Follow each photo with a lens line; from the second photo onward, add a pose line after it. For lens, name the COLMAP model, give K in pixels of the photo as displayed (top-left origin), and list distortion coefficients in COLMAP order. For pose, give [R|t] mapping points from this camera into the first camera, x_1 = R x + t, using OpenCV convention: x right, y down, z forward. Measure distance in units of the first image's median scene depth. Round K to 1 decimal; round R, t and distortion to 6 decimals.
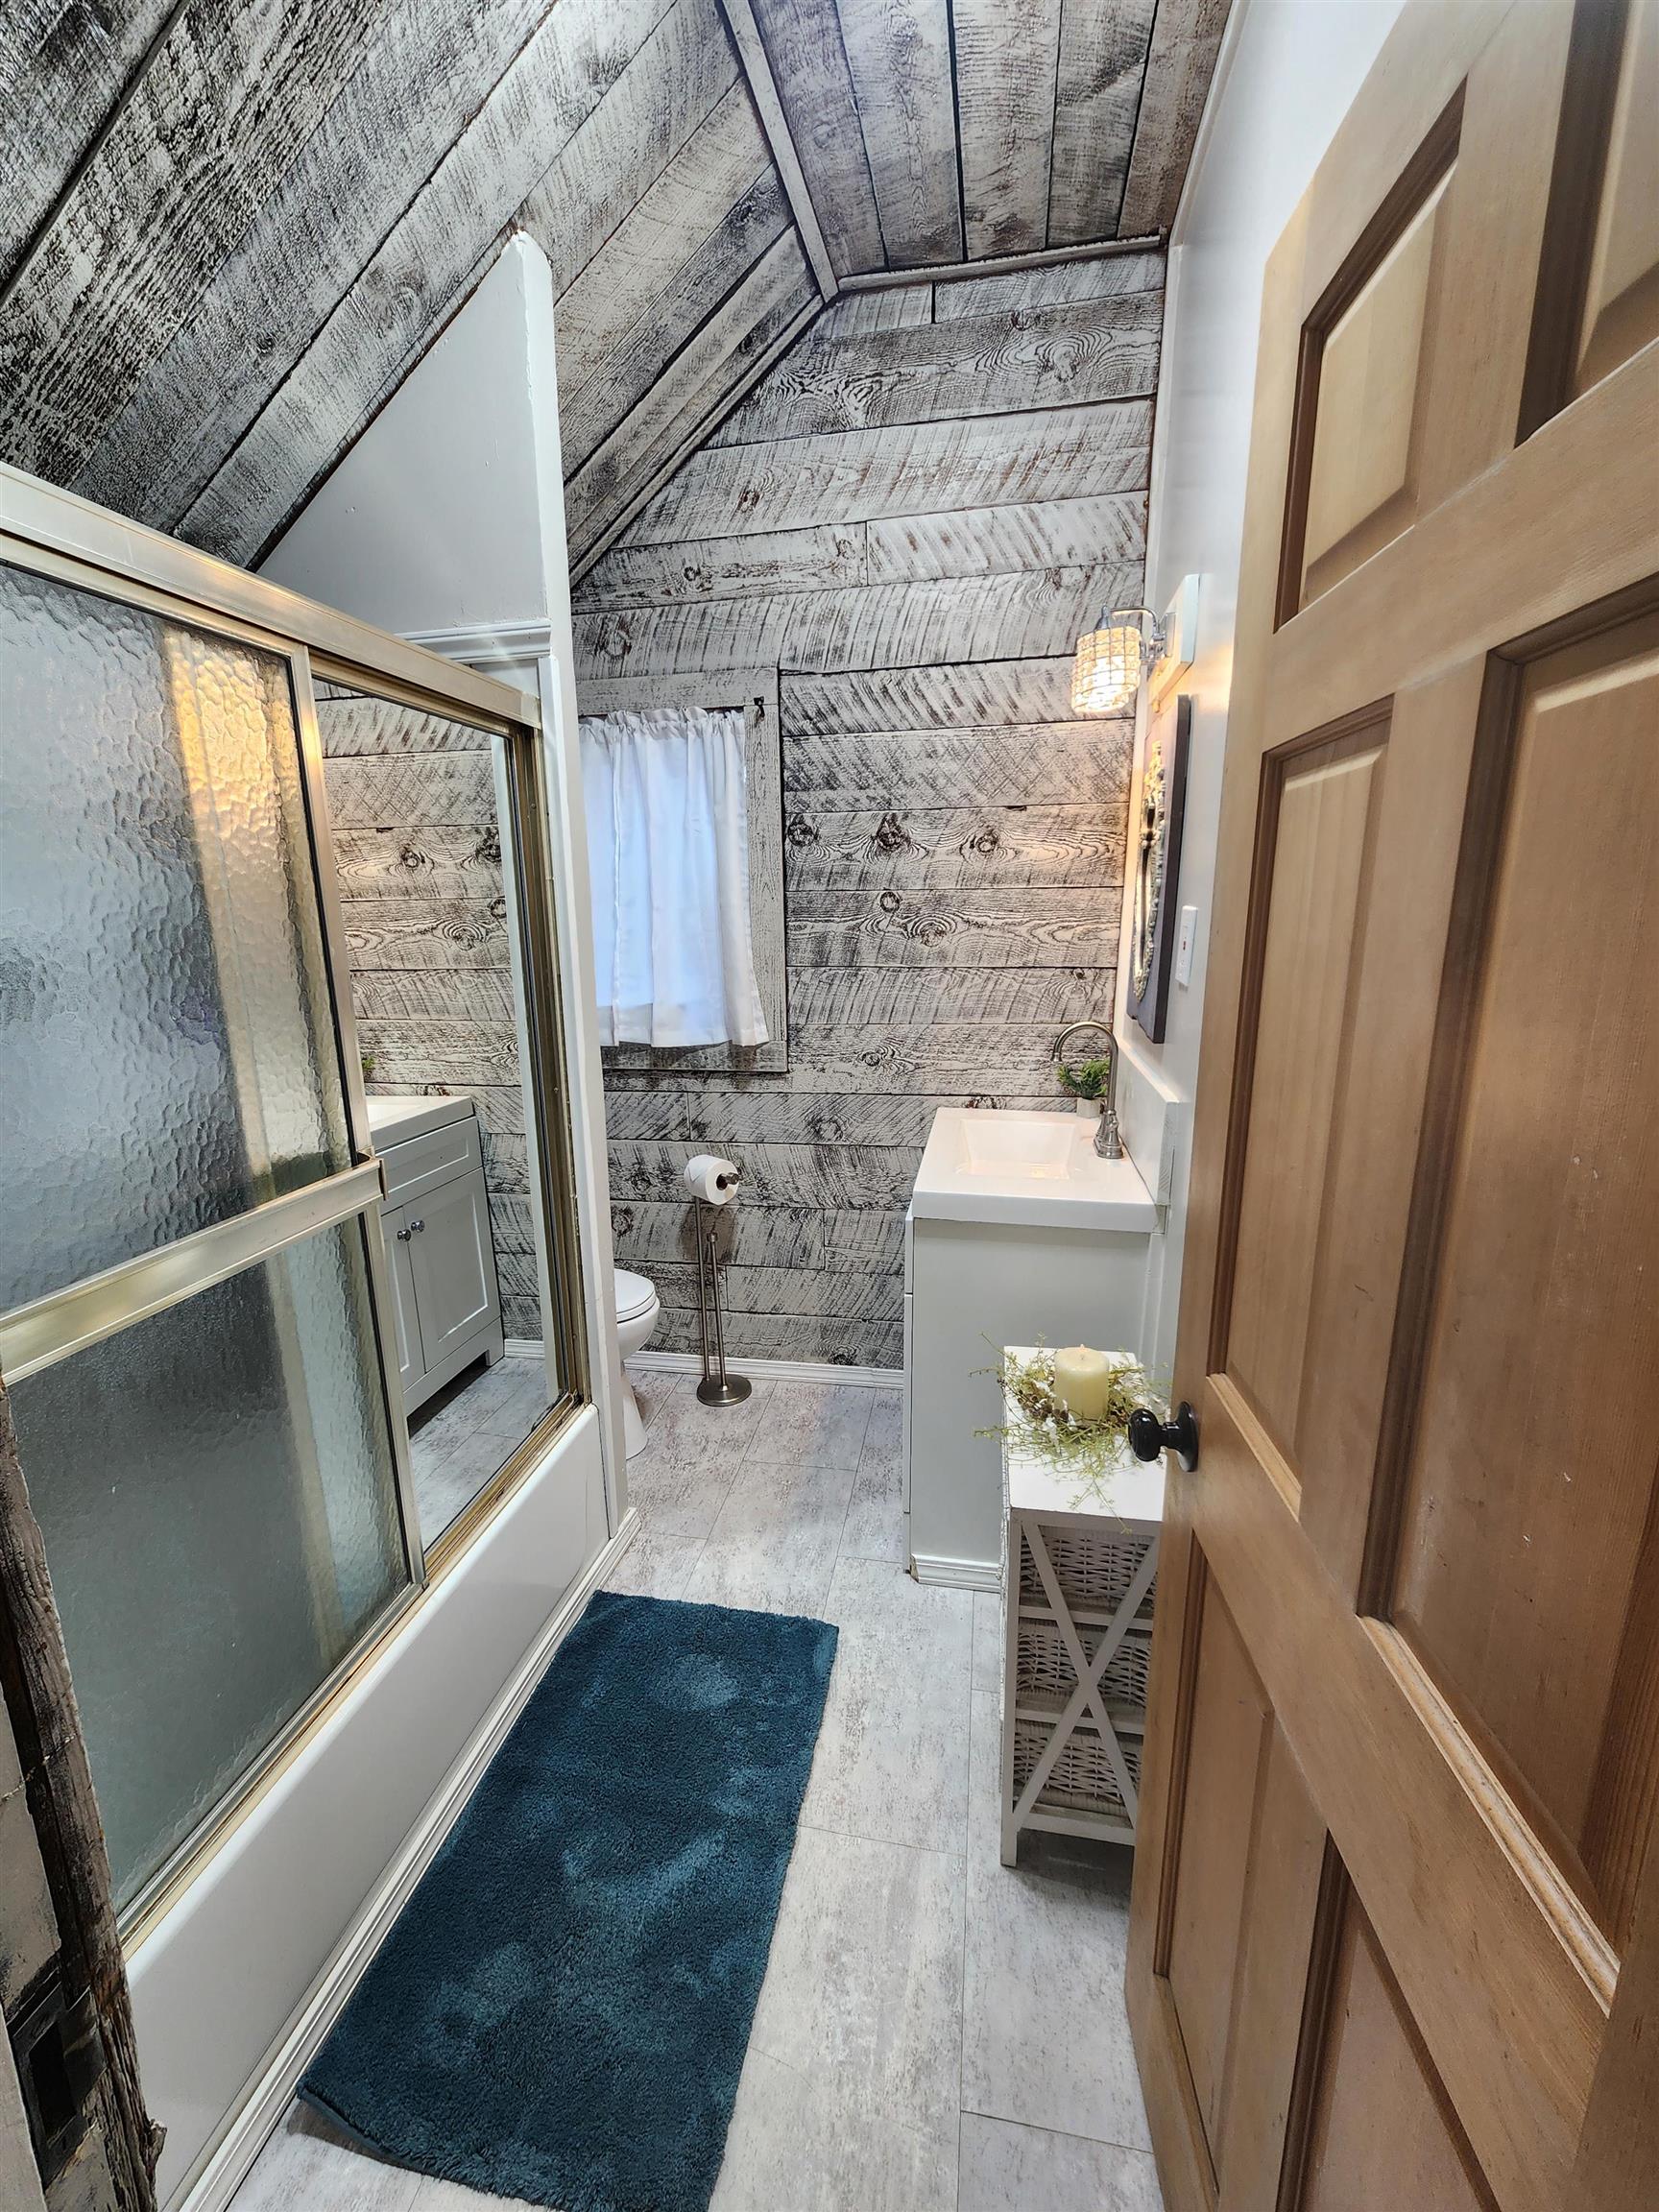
lens RADIAL K [[907.6, 0, 820.4], [0, 907.6, 1094.7], [0, 0, 1]] dist [-0.000153, 0.001942]
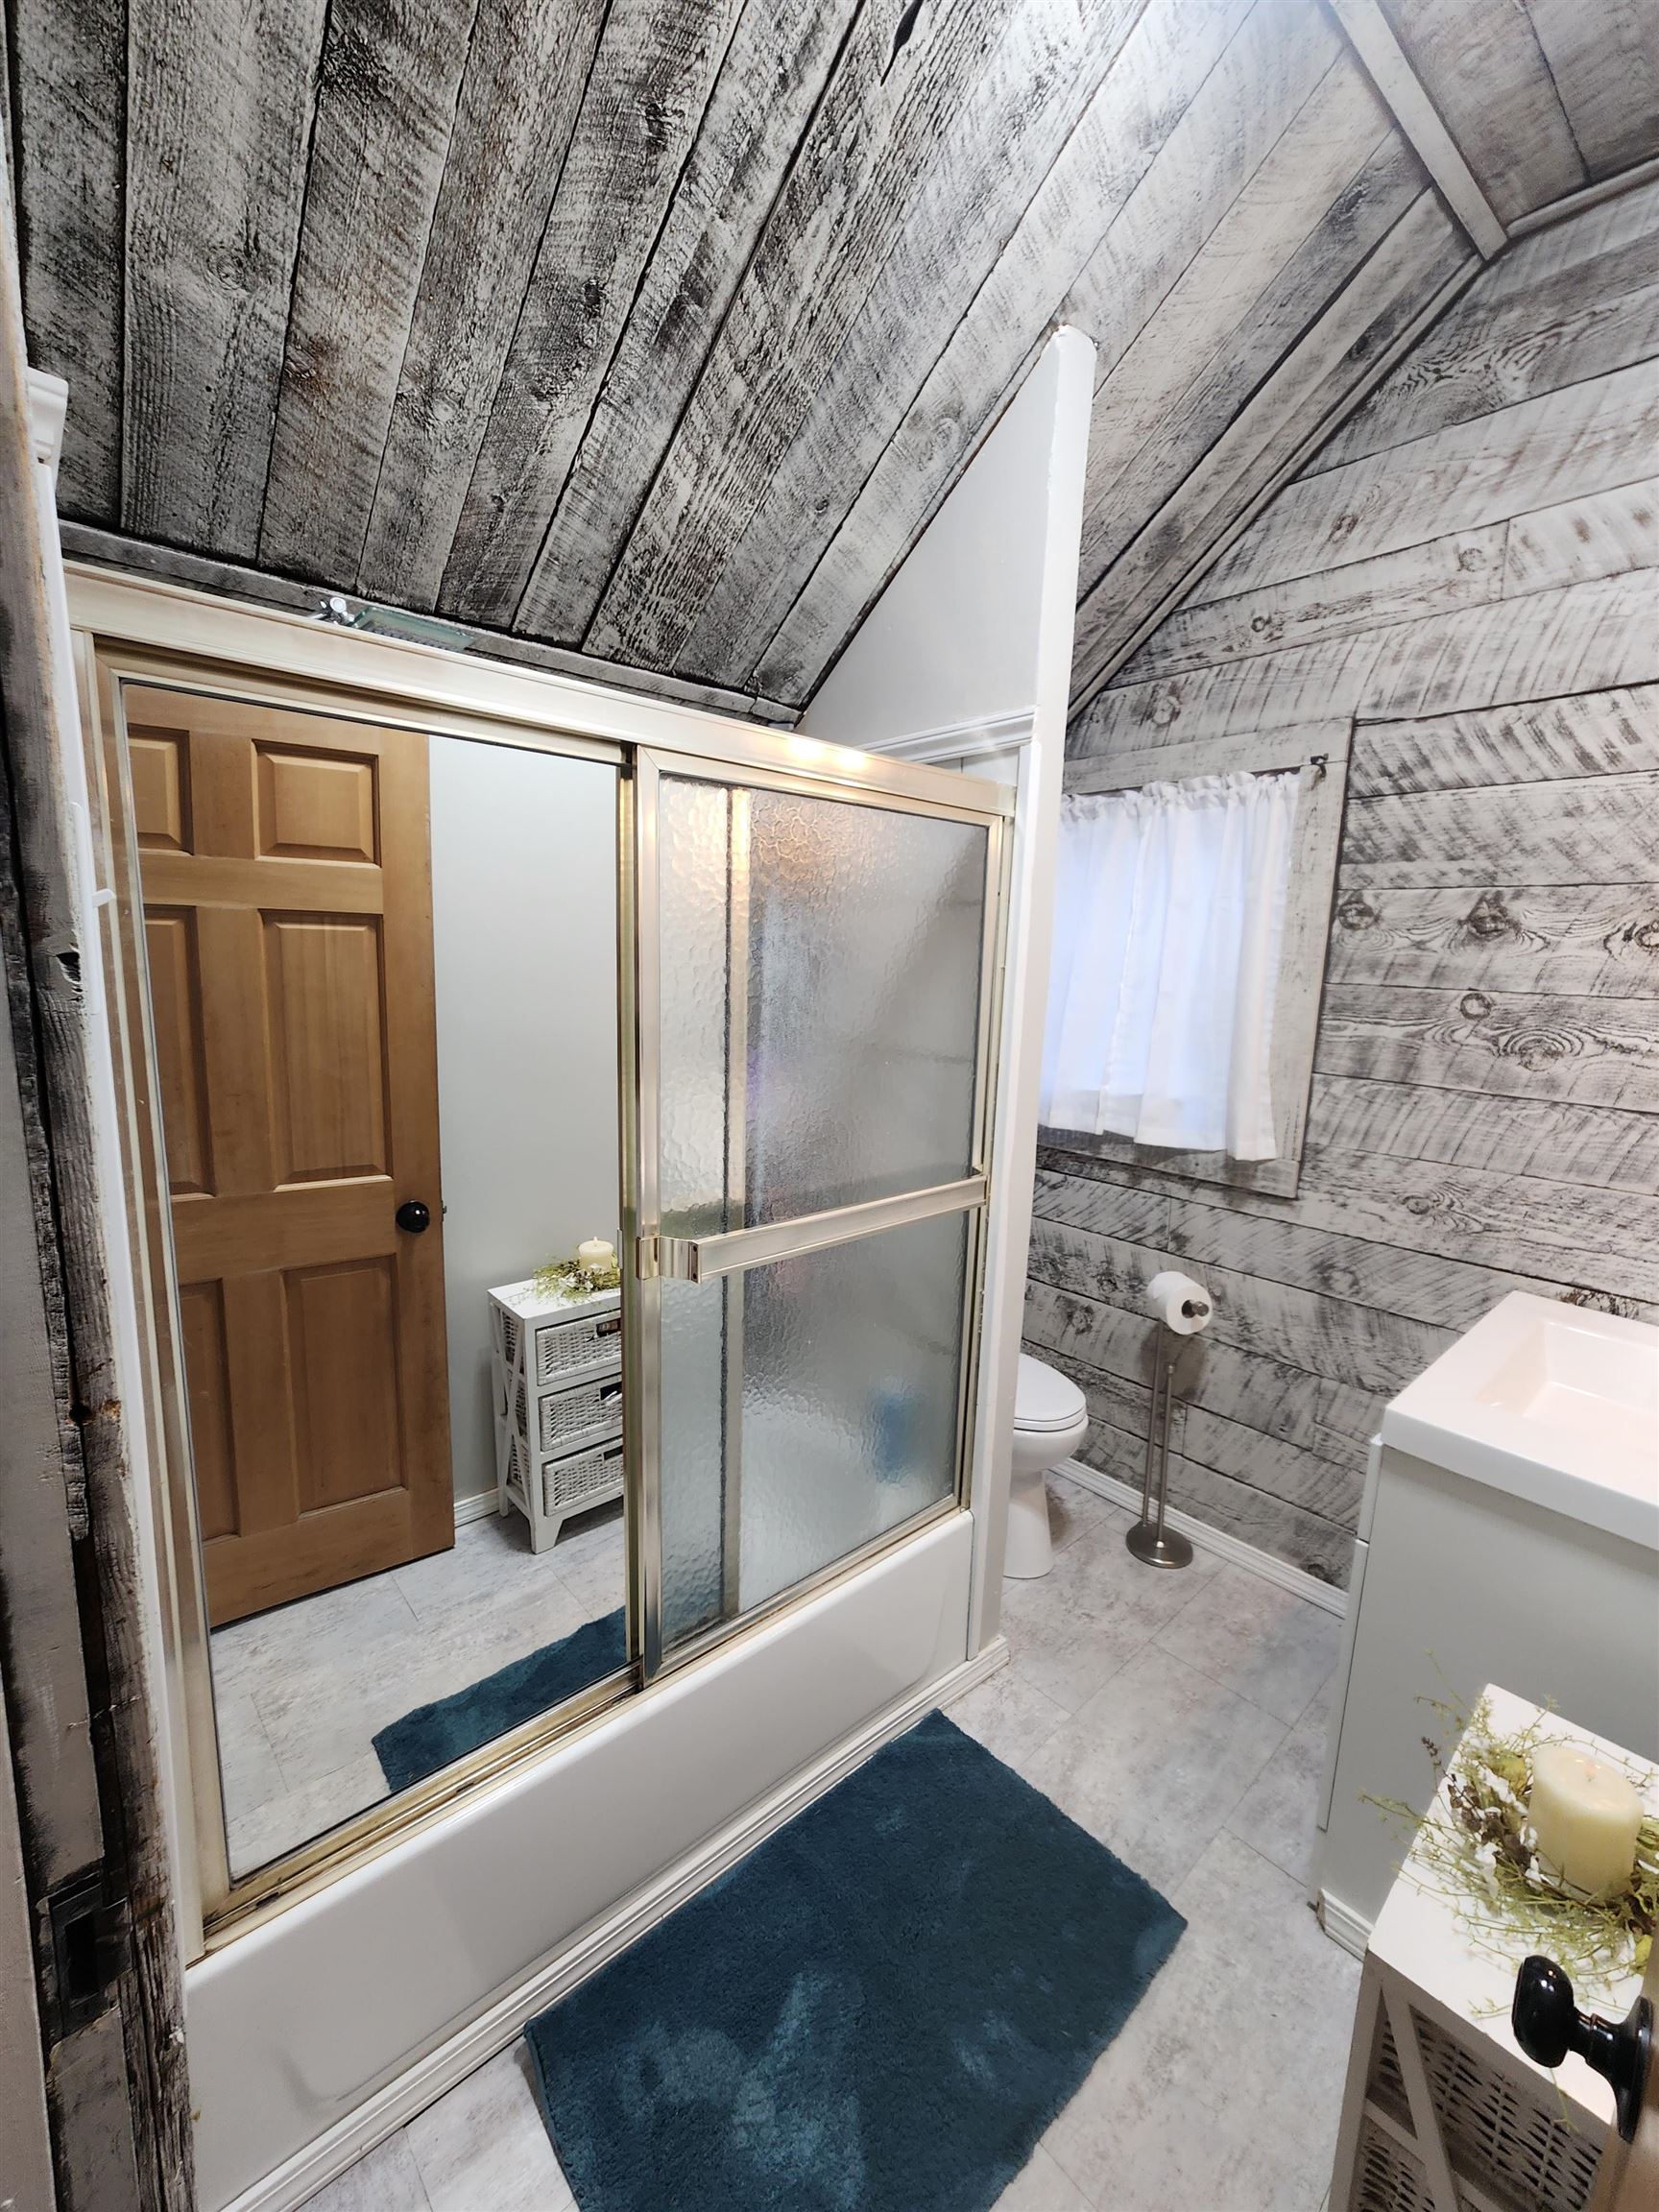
lens RADIAL K [[907.6, 0, 820.4], [0, 907.6, 1094.7], [0, 0, 1]] dist [-0.000153, 0.001942]
pose [[0.795917, 0.134819, -0.590203, 0.113488], [-0.167155, 0.985931, -0.000202, -0.055652], [0.581872, 0.098816, 0.807255, 0.091465]]
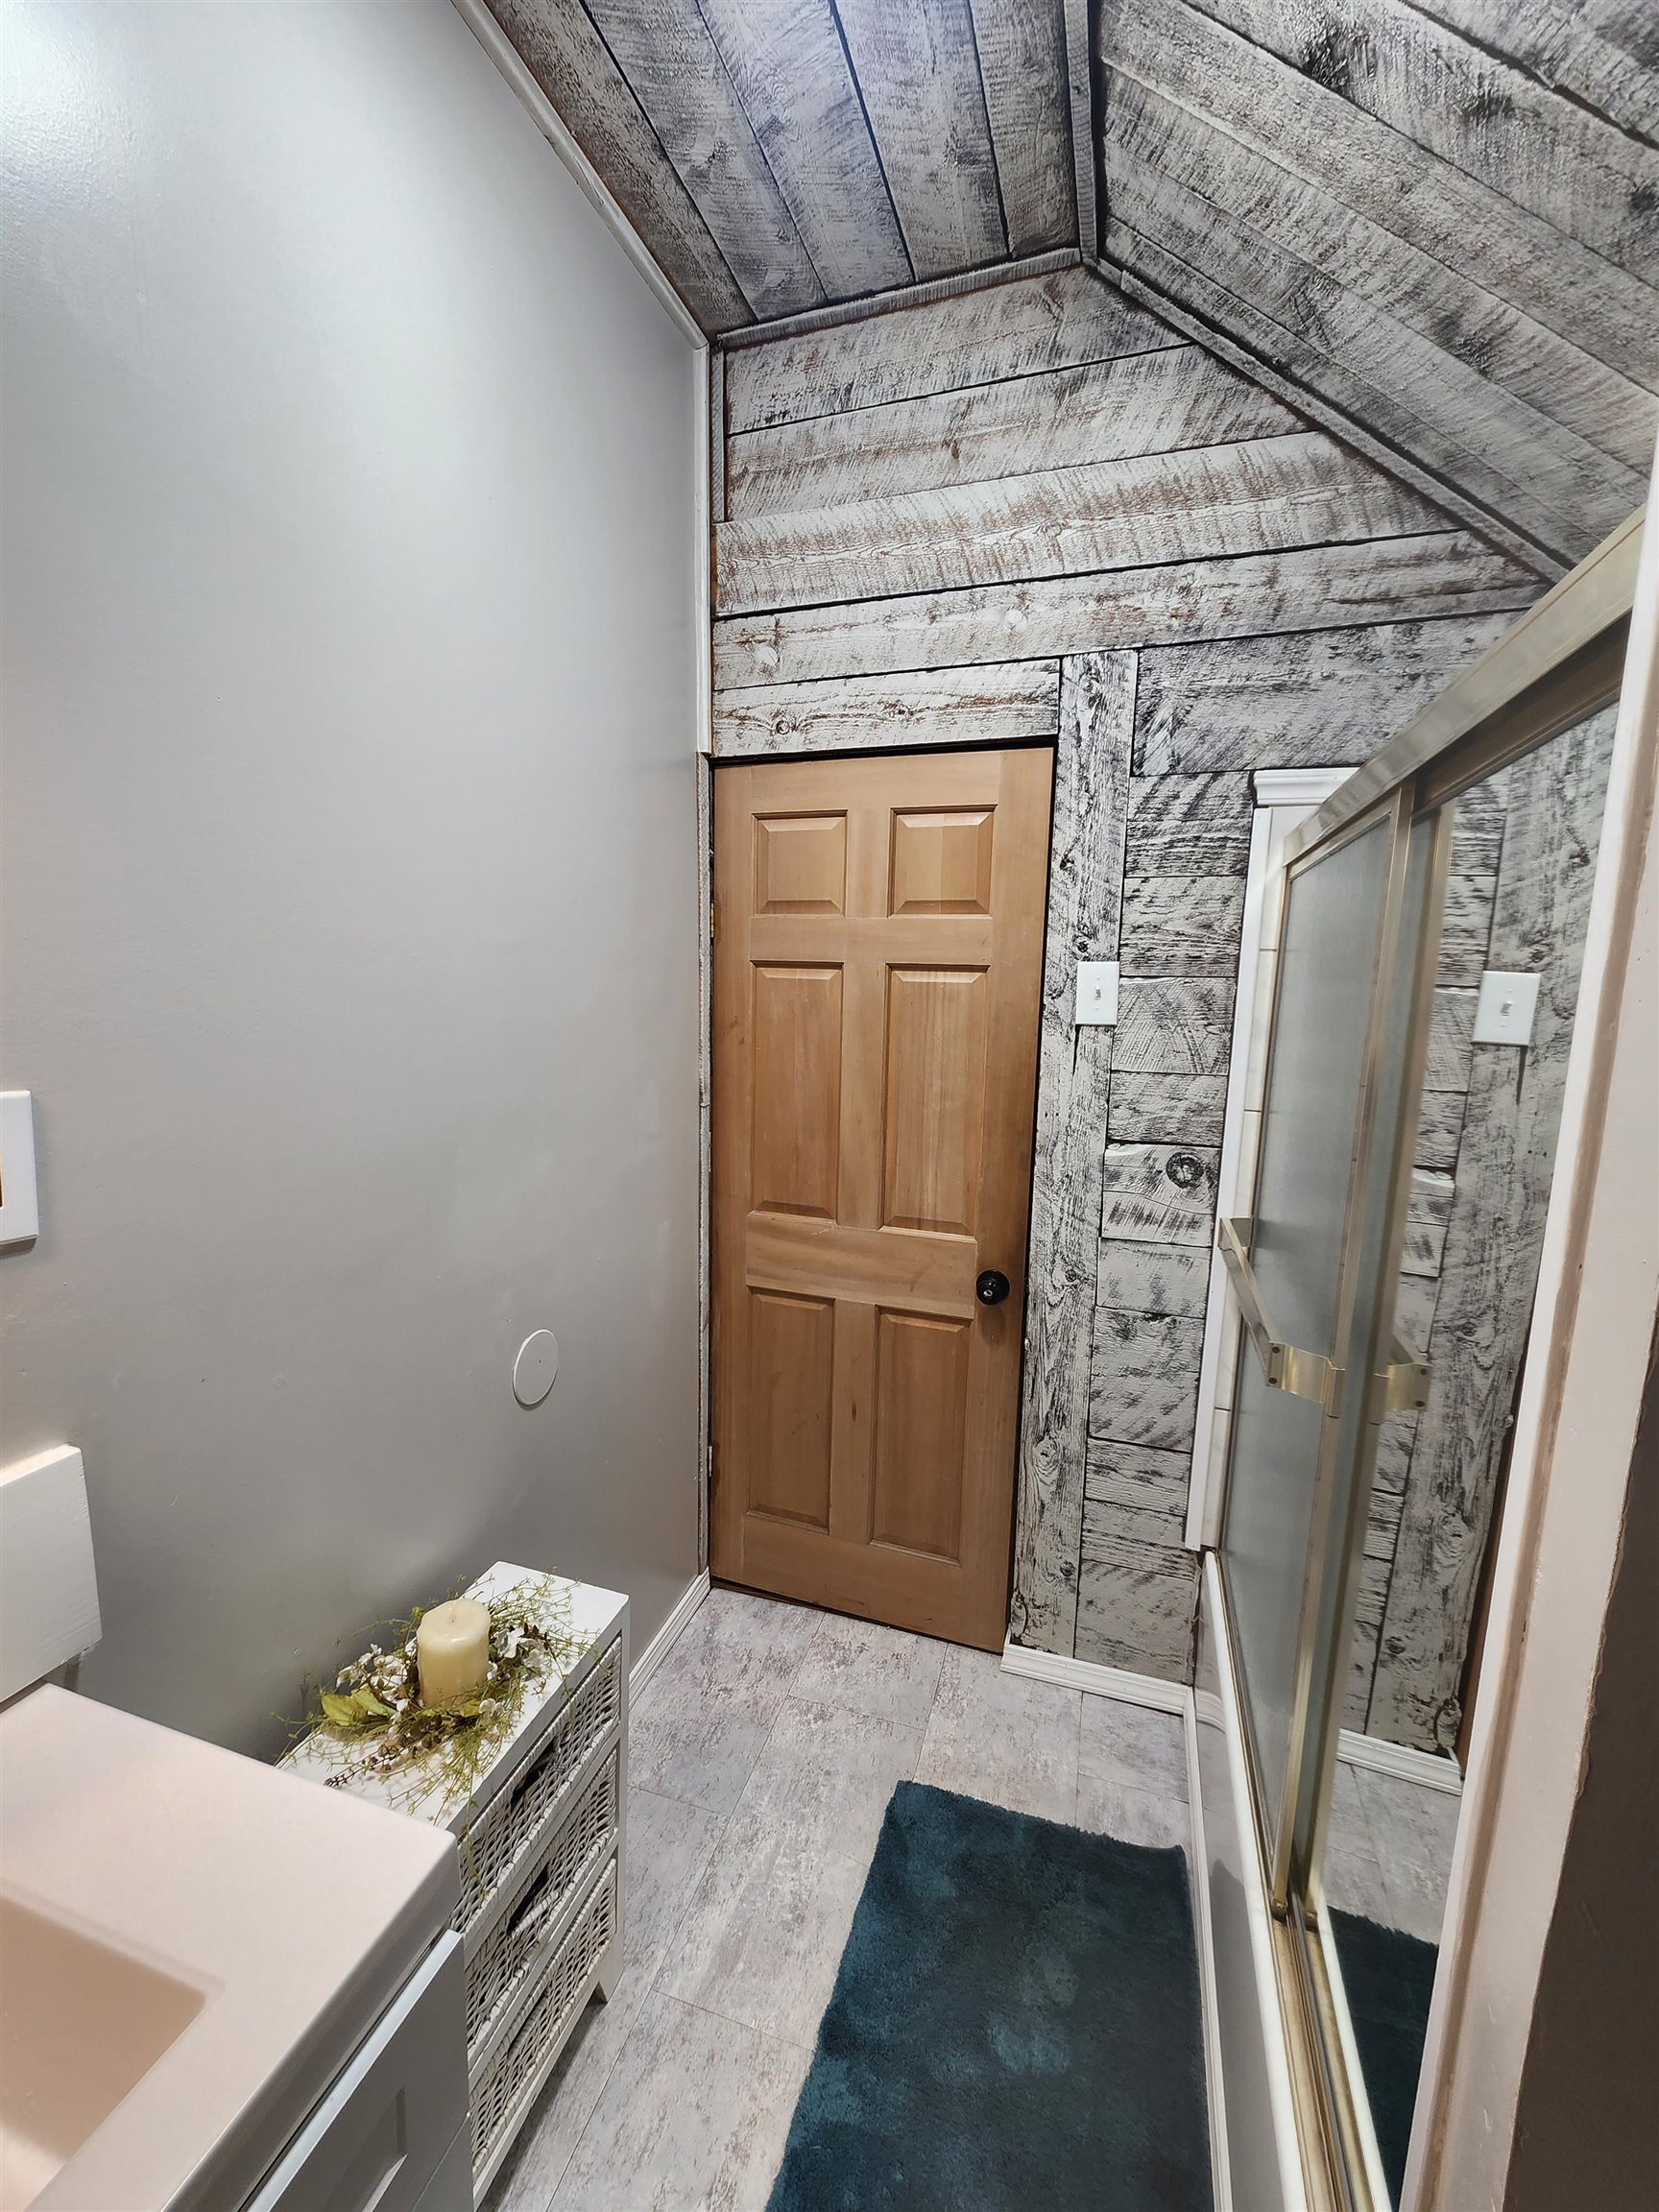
lens RADIAL K [[908.7, 0, 823.1], [0, 908.7, 1095.1], [0, 0, 1]] dist [0.001290, 0.000011]
pose [[-0.992046, -0.028645, 0.122569, -0.072060], [0.013875, 0.942941, 0.332670, -0.266504], [-0.125105, 0.331725, -0.935044, 1.013276]]
